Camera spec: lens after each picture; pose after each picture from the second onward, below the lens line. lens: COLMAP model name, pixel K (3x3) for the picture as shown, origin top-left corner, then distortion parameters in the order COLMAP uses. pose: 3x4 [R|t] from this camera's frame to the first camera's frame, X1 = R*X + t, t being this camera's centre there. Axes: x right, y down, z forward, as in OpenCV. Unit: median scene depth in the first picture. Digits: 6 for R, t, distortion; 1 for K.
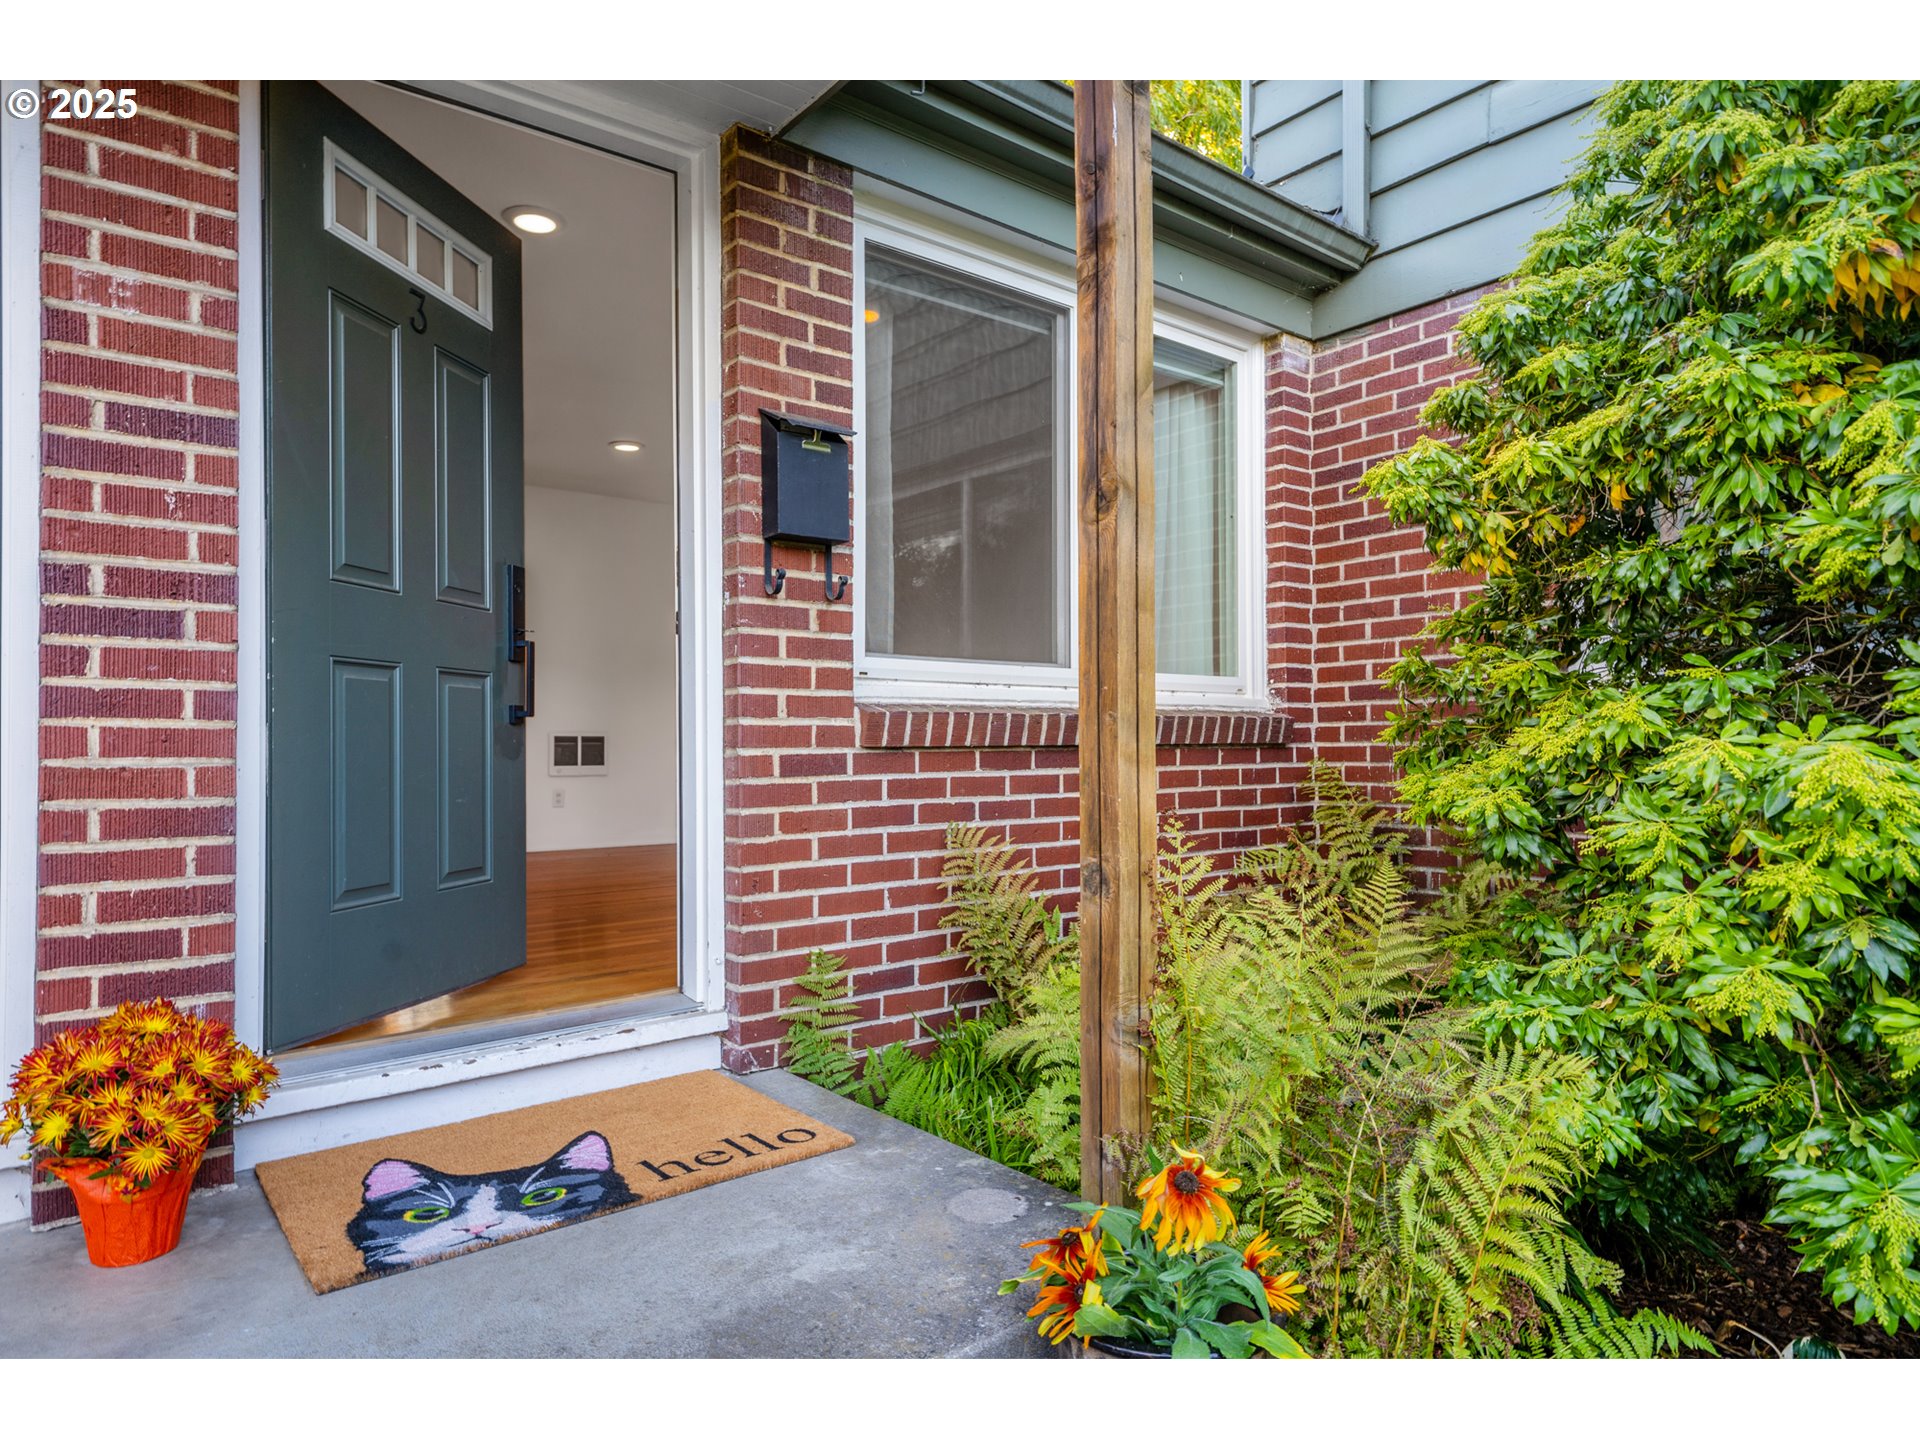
lens RADIAL K [[1026.1, 0, 903.3], [0, 1026.1, 735.8], [0, 0, 1]] dist [0.001452, 0.001395]
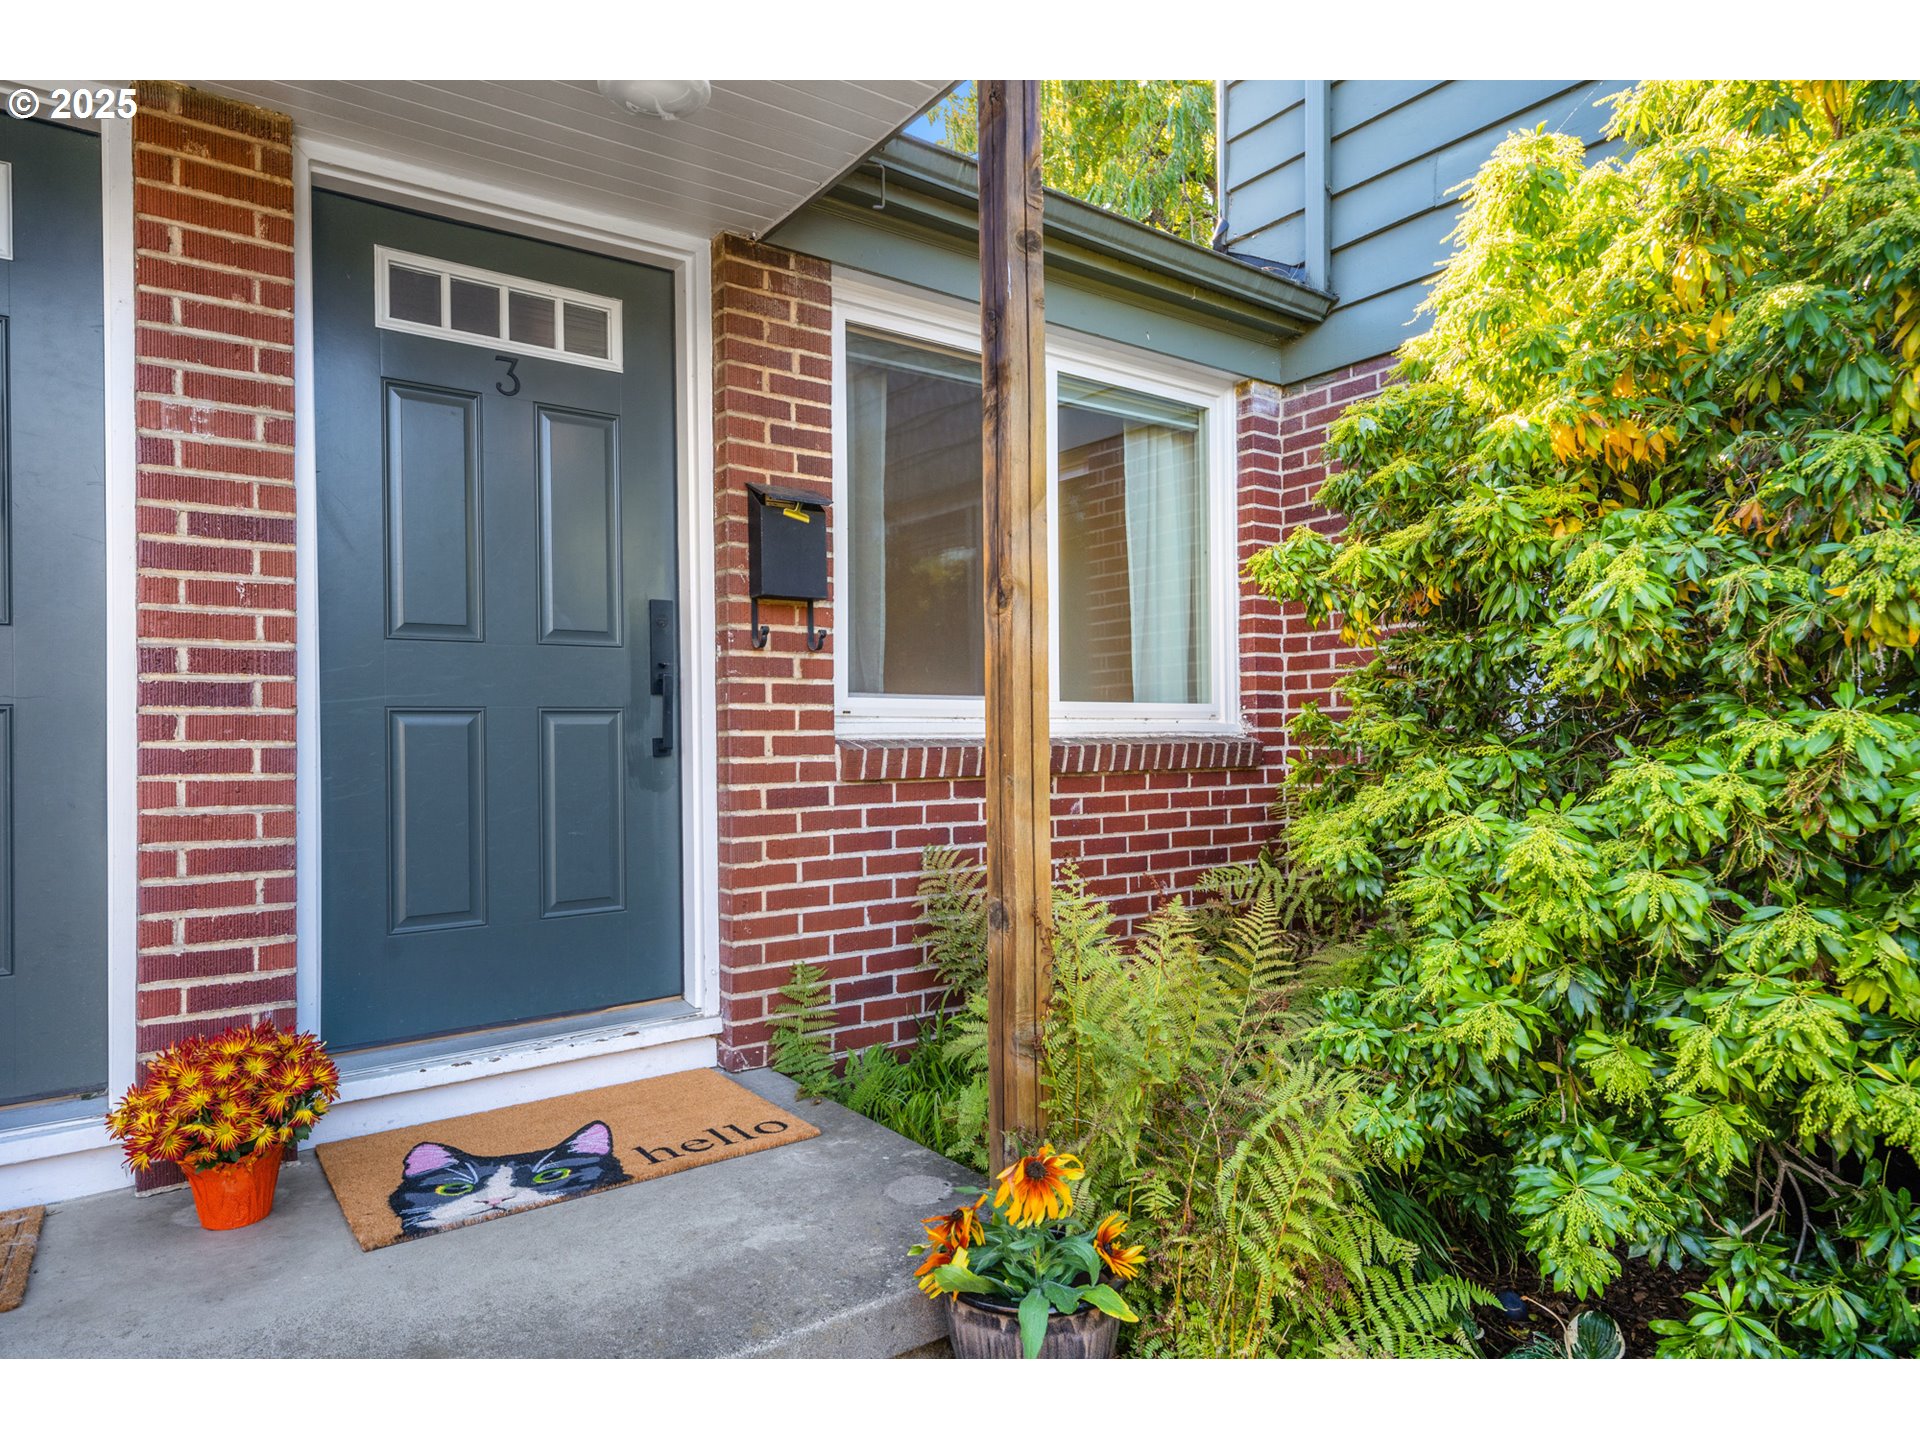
lens RADIAL K [[1026.1, 0, 903.3], [0, 1026.1, 735.8], [0, 0, 1]] dist [0.001452, 0.001395]
pose [[0.998862, -0.003338, -0.047583, 0.109047], [0.003723, 0.999961, 0.007995, -0.063855], [0.047554, -0.008163, 0.998835, -0.153066]]
